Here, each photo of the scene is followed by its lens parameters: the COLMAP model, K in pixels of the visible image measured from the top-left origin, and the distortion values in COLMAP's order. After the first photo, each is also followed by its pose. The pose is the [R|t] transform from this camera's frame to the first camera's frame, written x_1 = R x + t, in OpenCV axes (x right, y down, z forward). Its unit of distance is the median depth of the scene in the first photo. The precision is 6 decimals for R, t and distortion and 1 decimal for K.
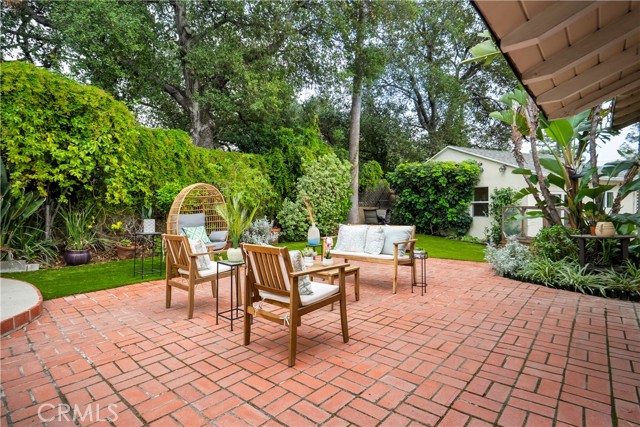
lens RADIAL K [[336.6, 0, 317.1], [0, 336.6, 216.3], [0, 0, 1]] dist [-0.052420, 0.028199]
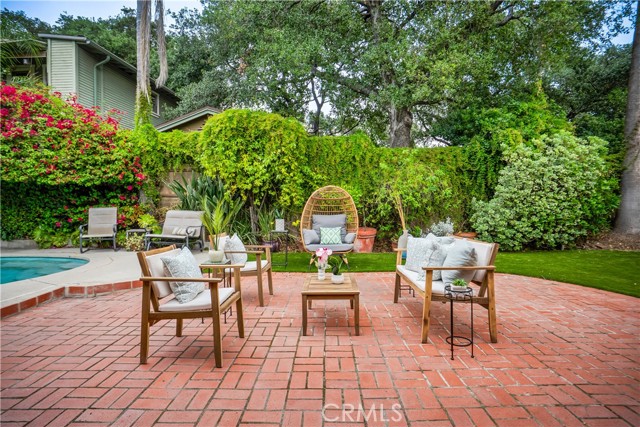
lens RADIAL K [[336.6, 0, 317.1], [0, 336.6, 216.3], [0, 0, 1]] dist [-0.052420, 0.028199]
pose [[0.641843, 0.026085, -0.766392, 0.239793], [-0.018300, 0.999658, 0.018699, -0.012387], [0.766617, 0.002024, 0.642101, 0.164305]]
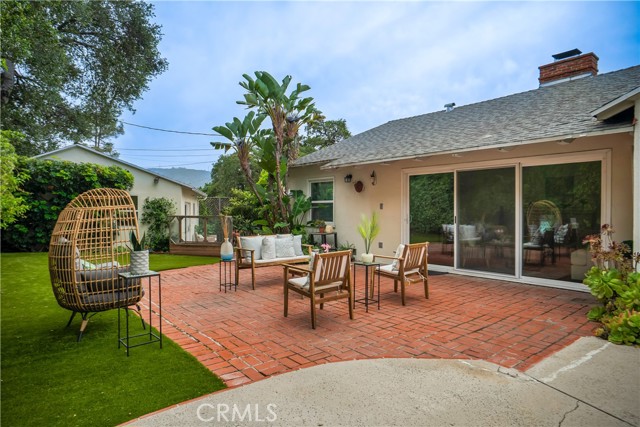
lens RADIAL K [[378.4, 0, 322.9], [0, 378.4, 210.0], [0, 0, 1]] dist [0.001606, 0.000541]
pose [[0.154379, 0.003691, 0.988005, -0.548652], [0.023420, 0.999698, -0.007394, -0.025550], [-0.987734, 0.024281, 0.154246, 0.273411]]
